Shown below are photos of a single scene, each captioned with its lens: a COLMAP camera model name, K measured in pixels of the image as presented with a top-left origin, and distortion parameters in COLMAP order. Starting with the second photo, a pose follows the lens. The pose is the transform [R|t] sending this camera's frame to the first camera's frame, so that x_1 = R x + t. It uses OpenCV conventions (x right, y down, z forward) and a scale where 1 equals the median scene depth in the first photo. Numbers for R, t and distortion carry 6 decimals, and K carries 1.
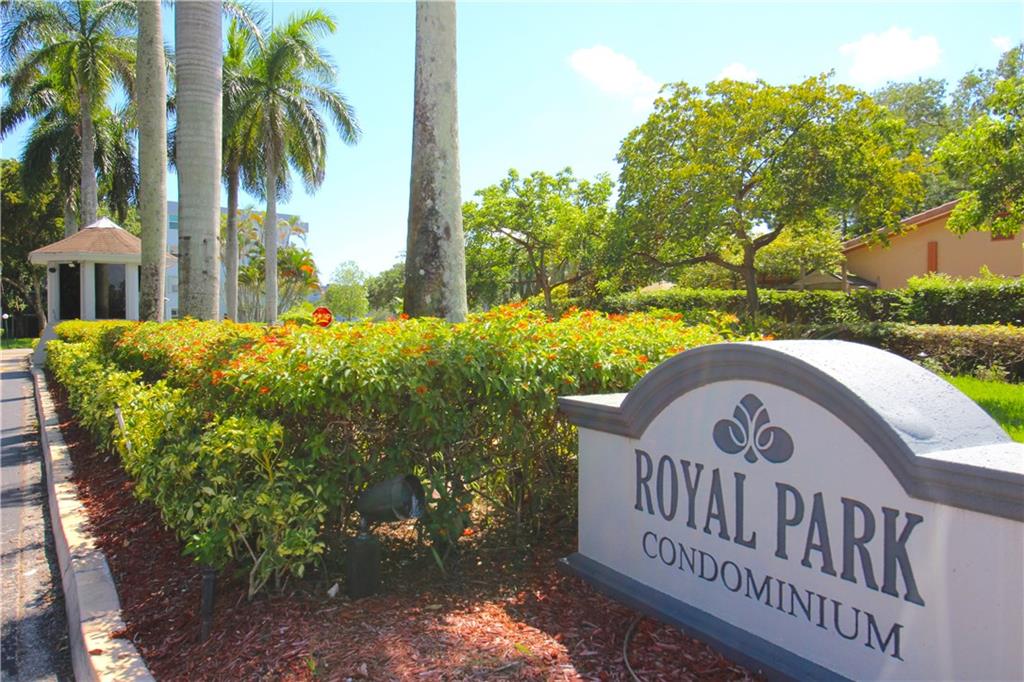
lens RADIAL K [[807.0, 0, 512.4], [0, 807.0, 341.1], [0, 0, 1]] dist [0.014868, 0.006420]
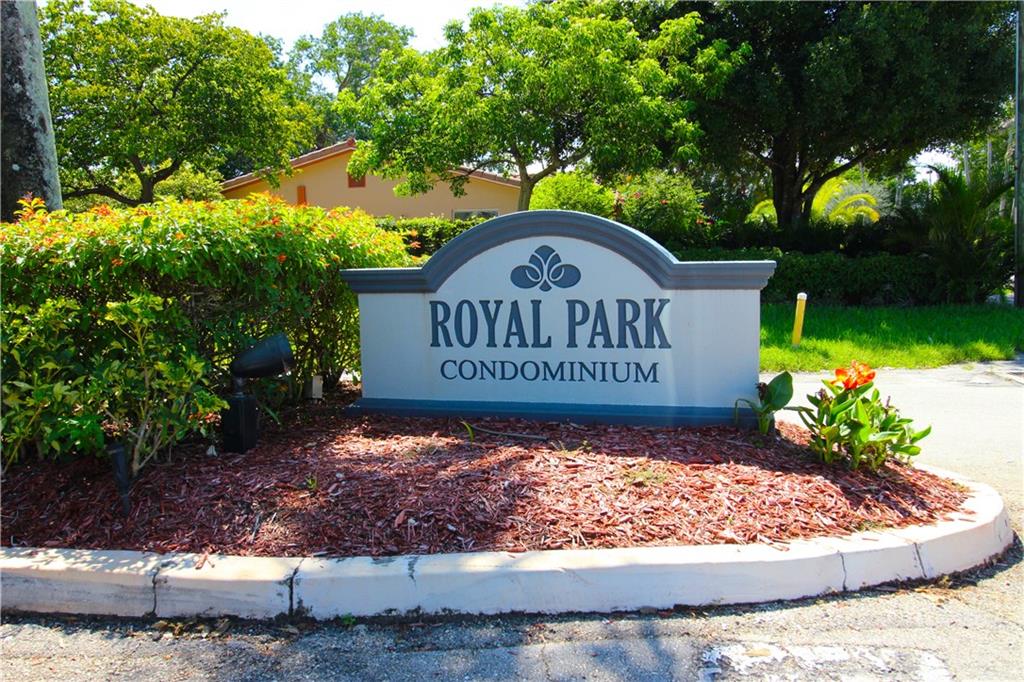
lens RADIAL K [[807.0, 0, 514.9], [0, 807.0, 341.4], [0, 0, 1]] dist [0.014868, 0.006420]
pose [[0.695619, -0.090425, 0.712697, -0.787238], [0.044370, 0.995561, 0.083007, 0.110391], [-0.717039, -0.026119, 0.696543, -0.012409]]
